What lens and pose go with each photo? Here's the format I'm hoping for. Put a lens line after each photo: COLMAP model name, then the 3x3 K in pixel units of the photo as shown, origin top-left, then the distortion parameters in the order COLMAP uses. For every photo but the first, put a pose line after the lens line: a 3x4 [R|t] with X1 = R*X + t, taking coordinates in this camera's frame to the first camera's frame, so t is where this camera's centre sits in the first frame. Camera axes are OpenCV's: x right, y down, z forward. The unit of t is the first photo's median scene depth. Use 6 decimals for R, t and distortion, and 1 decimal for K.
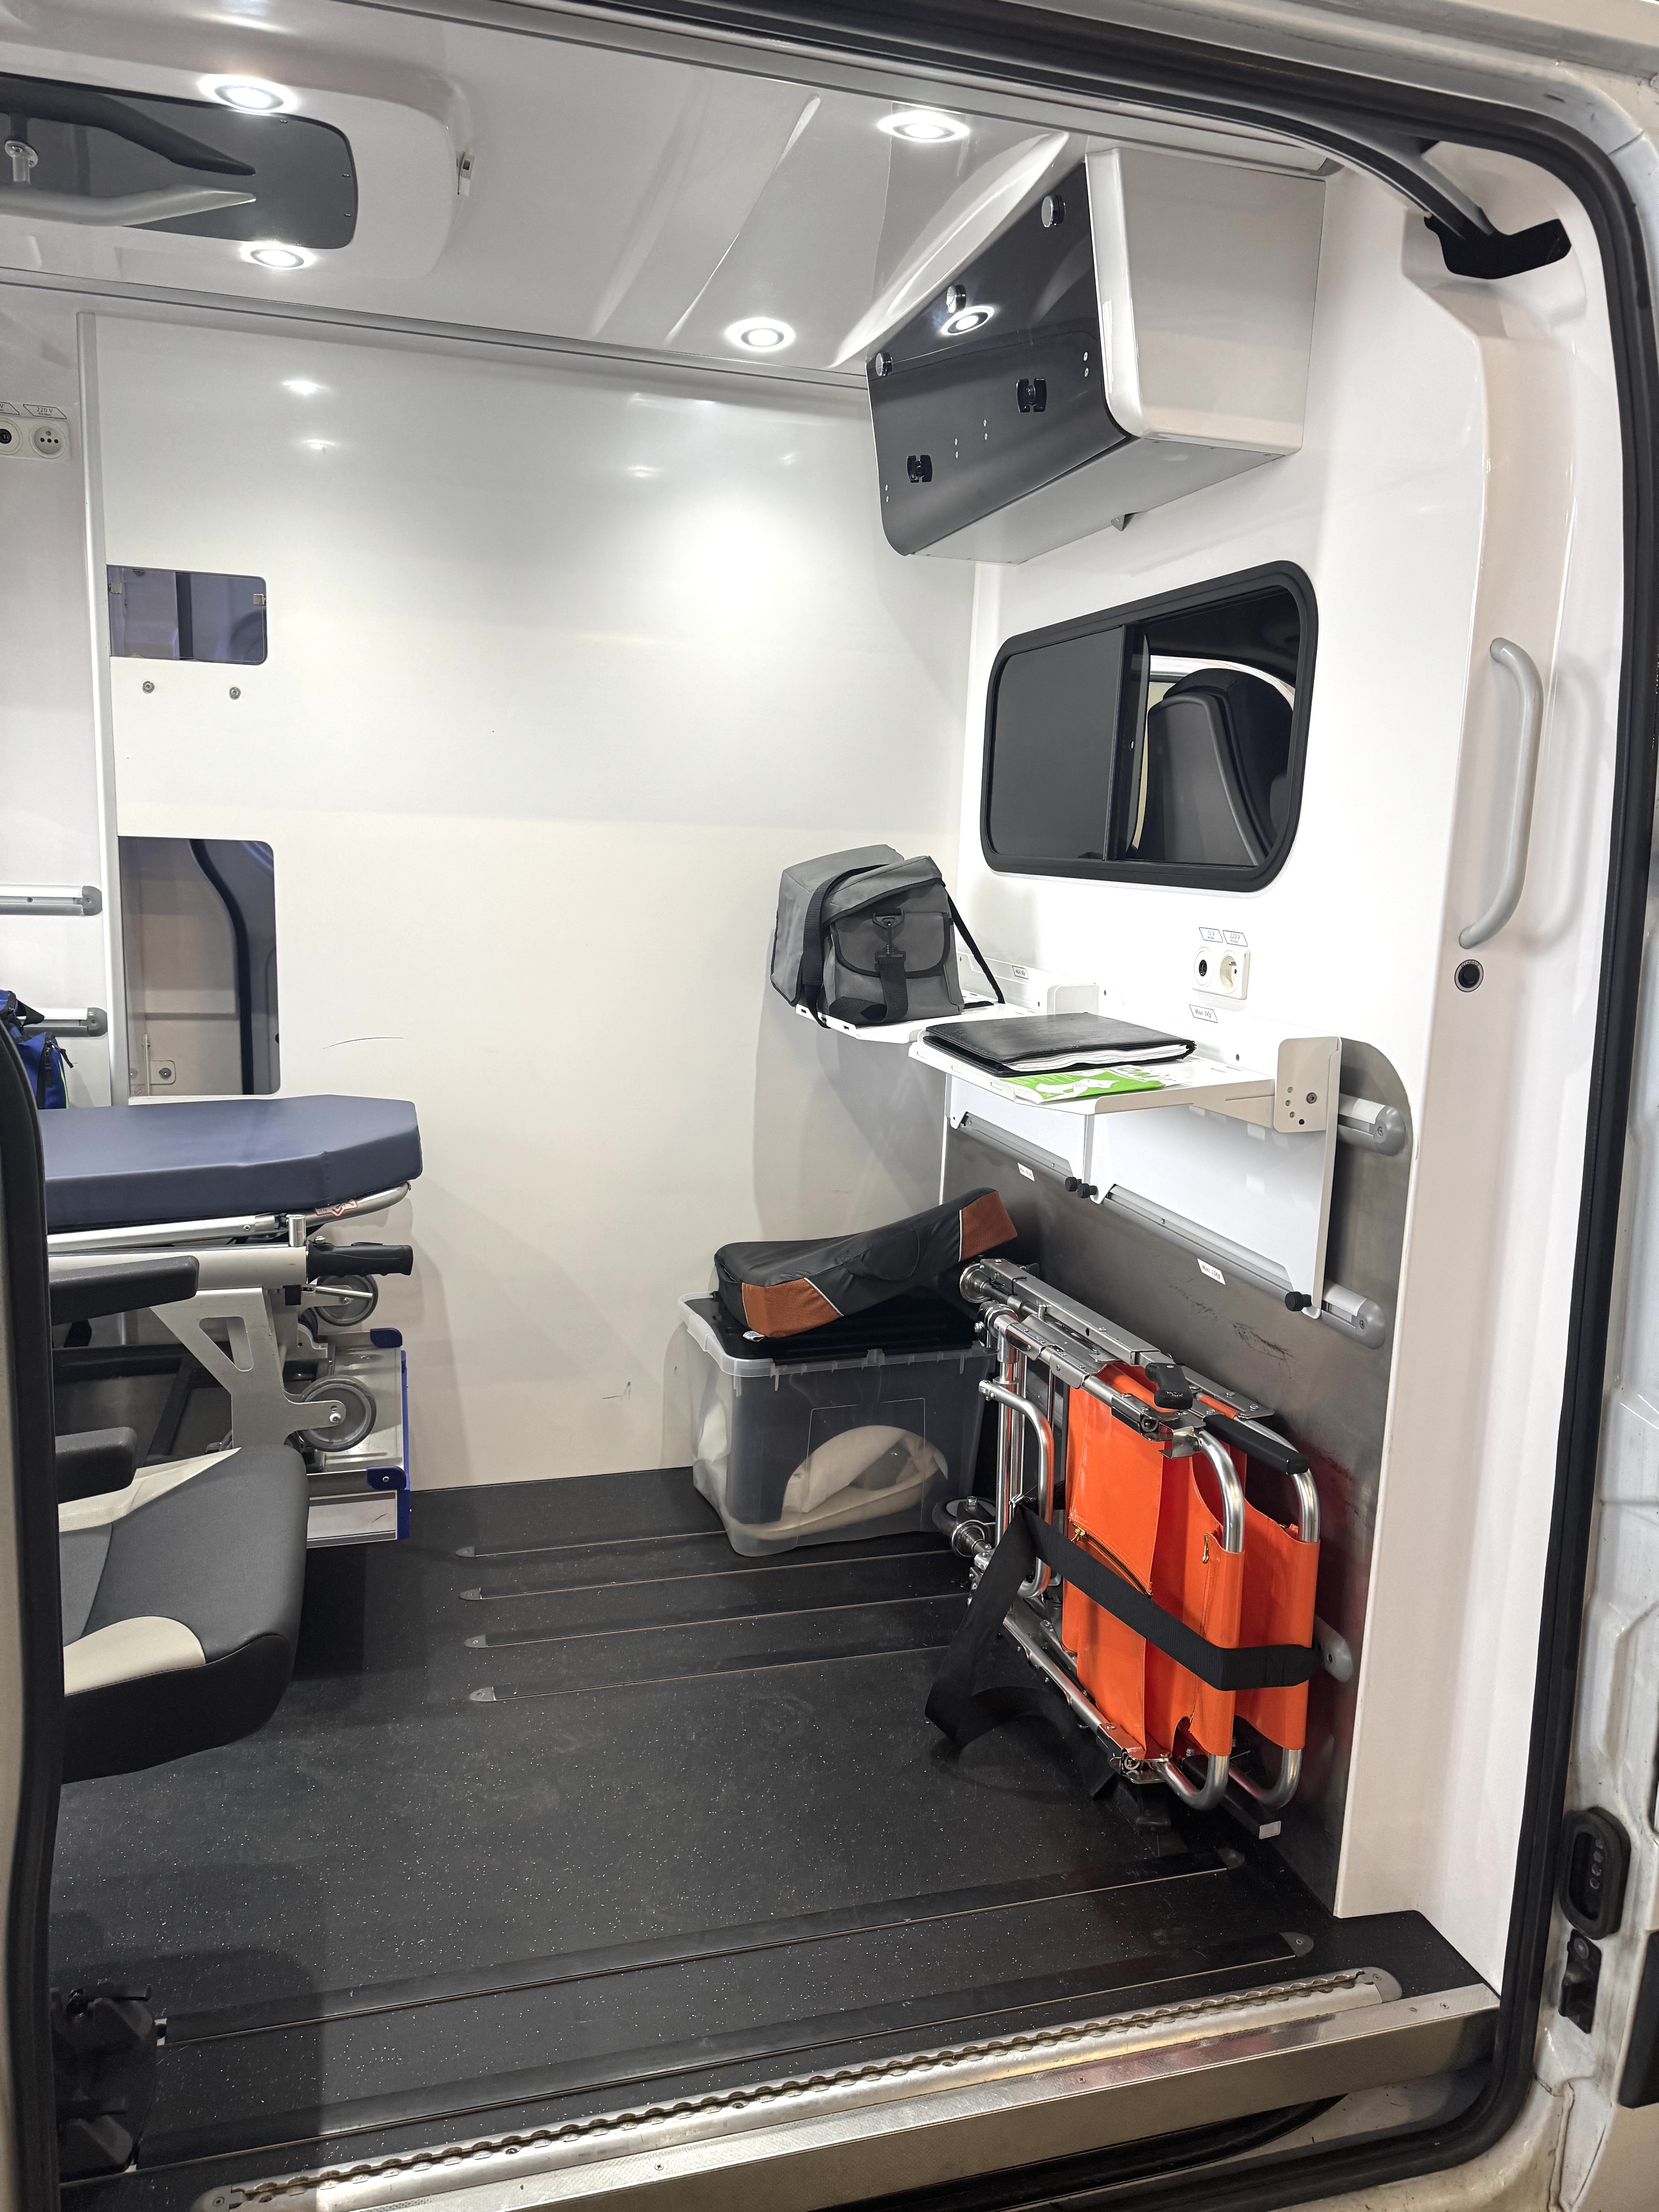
lens RADIAL K [[1570.9, 0, 829.5], [0, 1570.9, 1106.0], [0, 0, 1]] dist [-0.001134, -0.001230]
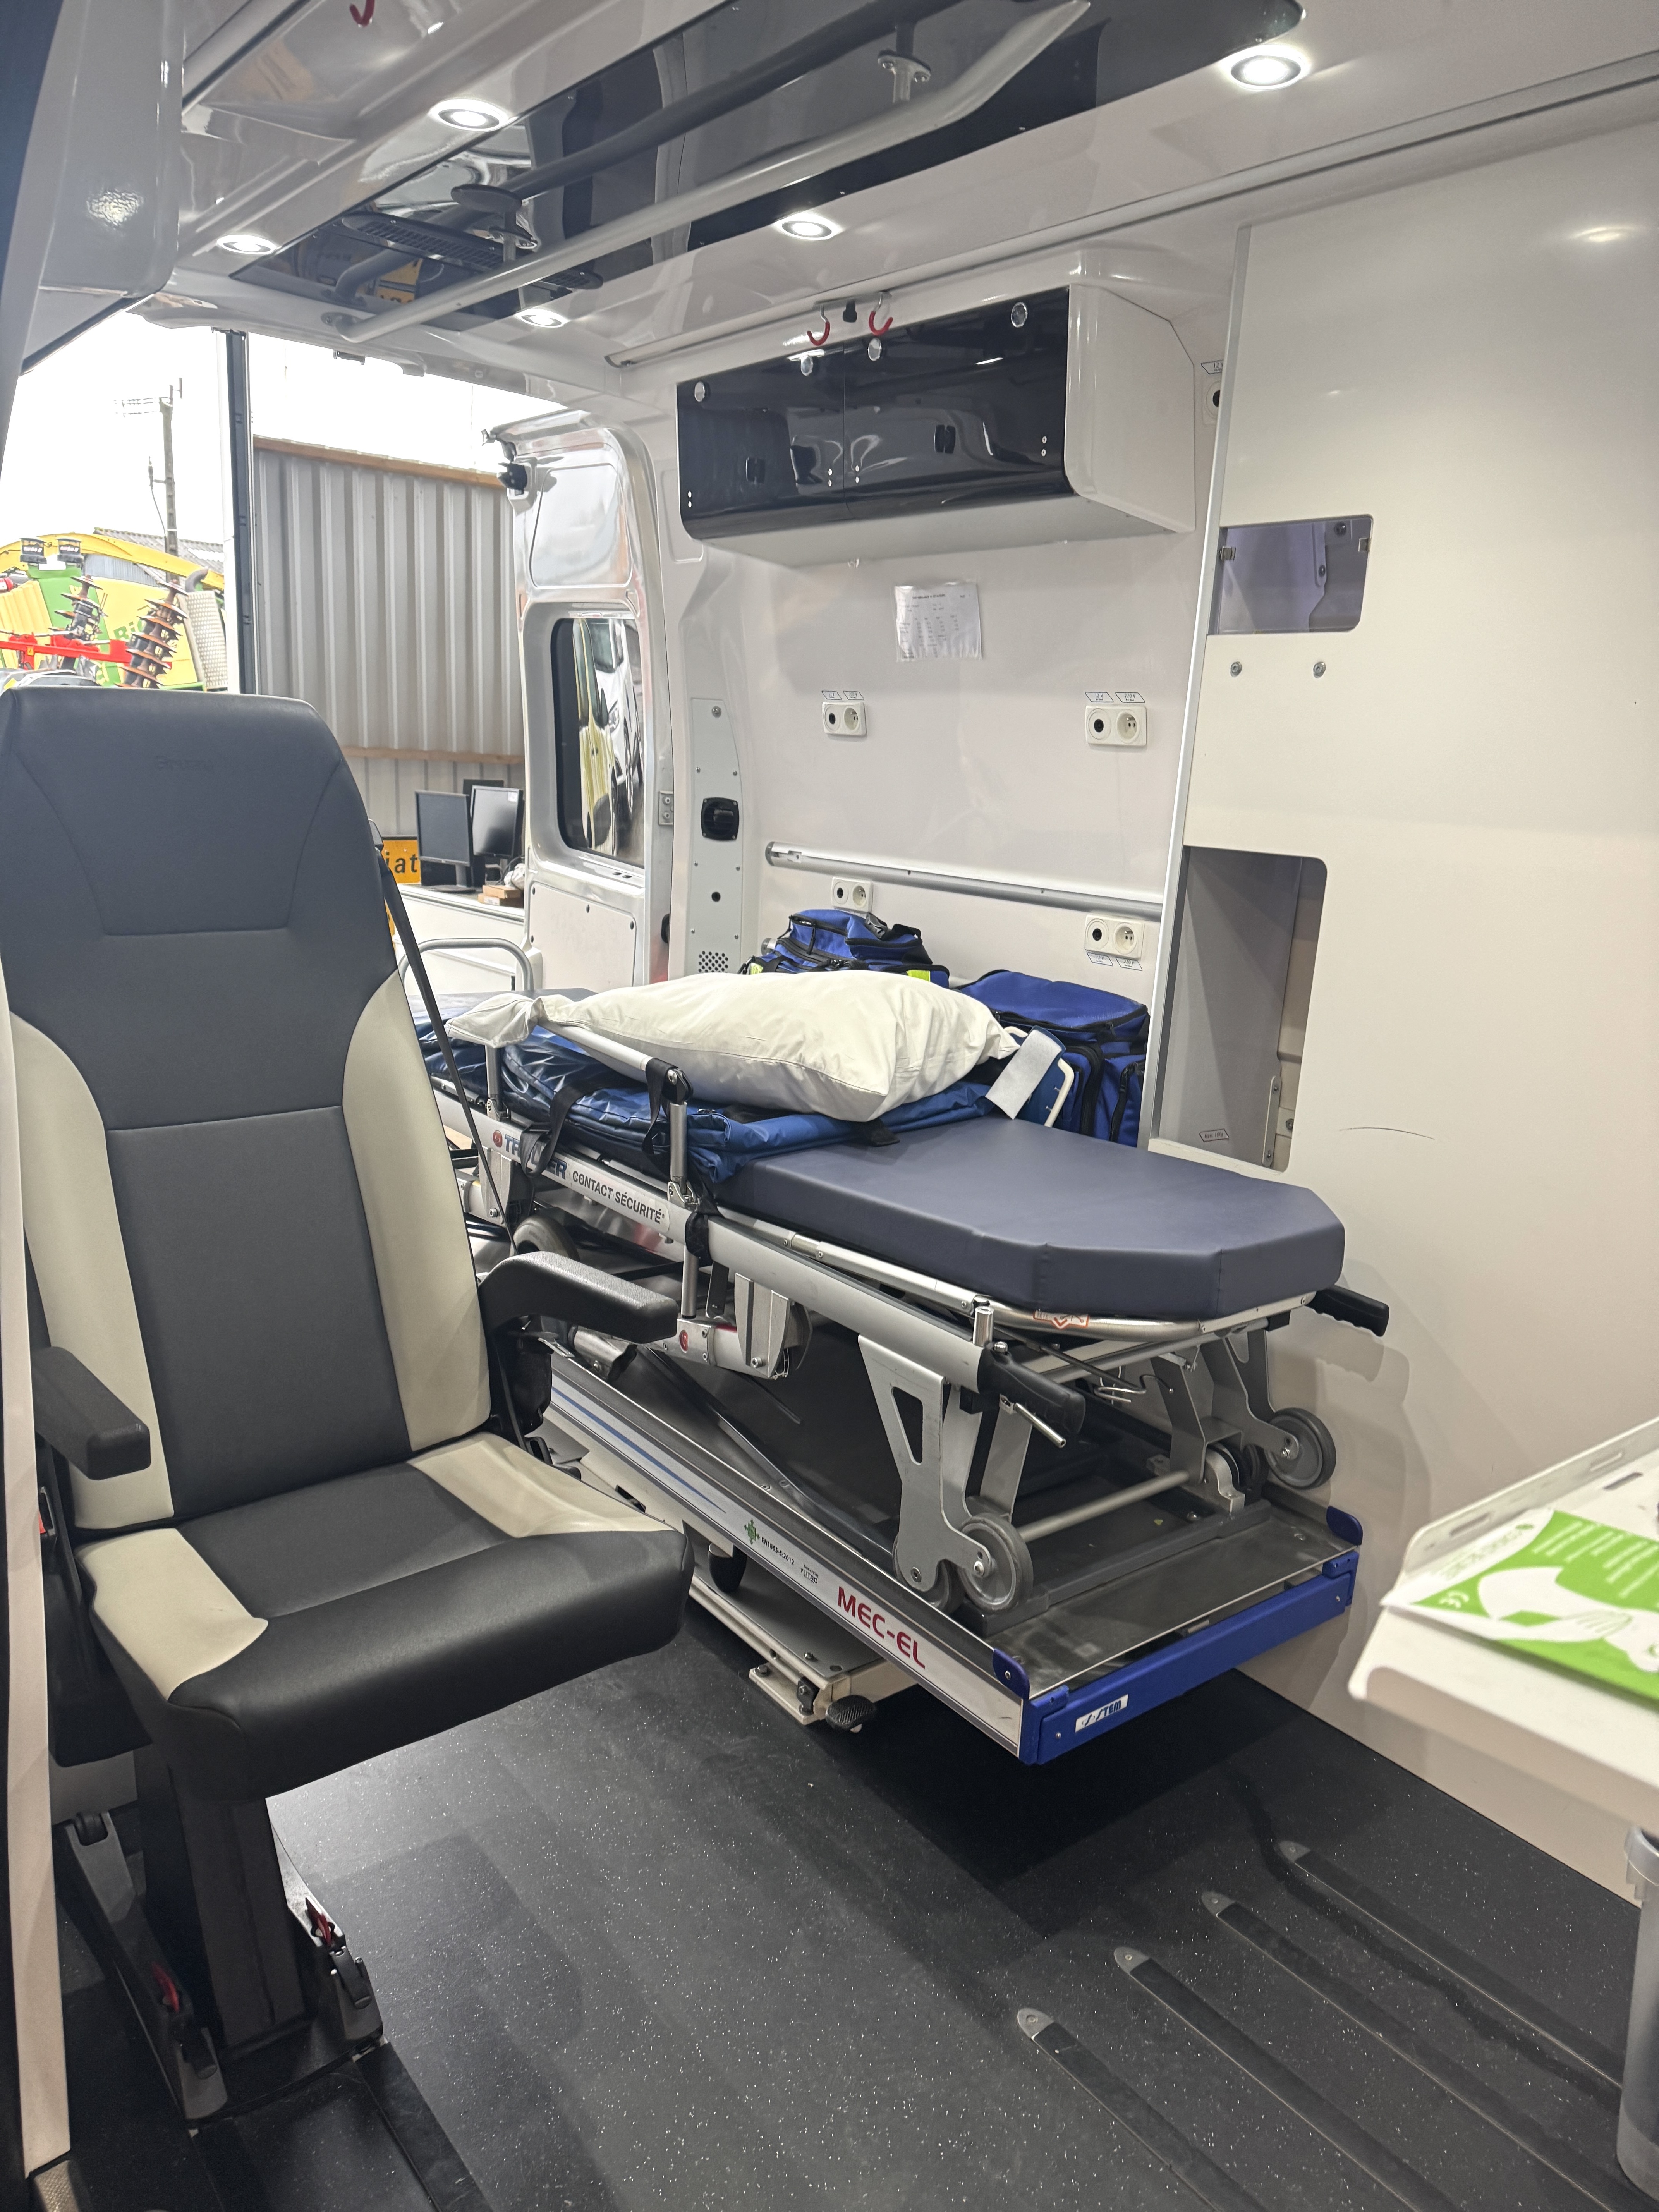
lens RADIAL K [[1559.0, 0, 829.5], [0, 1559.0, 1106.0], [0, 0, 1]] dist [0.025033, -0.001070]
pose [[0.384230, 0.185974, -0.904312, 0.283941], [-0.198243, 0.973273, 0.115925, -0.092007], [0.901702, 0.134732, 0.410829, 0.486486]]
